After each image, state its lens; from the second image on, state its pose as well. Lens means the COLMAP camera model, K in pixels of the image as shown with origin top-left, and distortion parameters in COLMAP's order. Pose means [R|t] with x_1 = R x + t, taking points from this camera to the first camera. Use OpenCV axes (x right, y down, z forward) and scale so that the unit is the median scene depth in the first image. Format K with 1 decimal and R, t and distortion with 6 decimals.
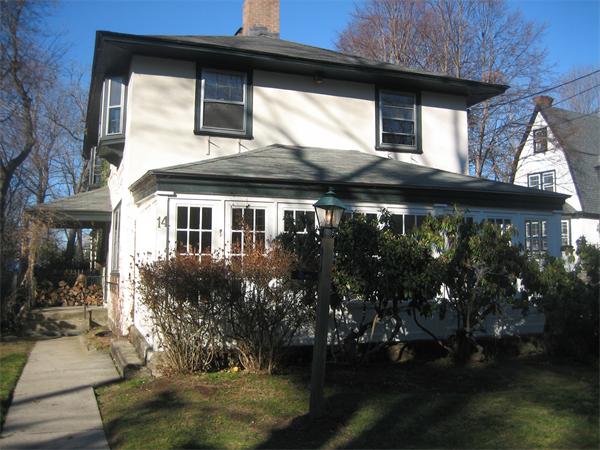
lens RADIAL K [[597.1, 0, 322.4], [0, 597.1, 225.3], [0, 0, 1]] dist [-0.104712, 0.000000]
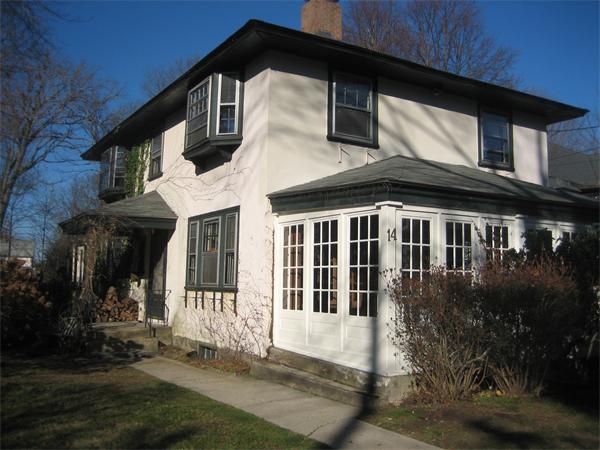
lens RADIAL K [[597.1, 0, 300.5], [0, 597.1, 224.5], [0, 0, 1]] dist [-0.104712, 0.000000]
pose [[0.986120, 0.028711, 0.163533, -0.393911], [-0.025359, 0.999424, -0.022545, 0.001914], [-0.164086, 0.018085, 0.986280, 0.079556]]
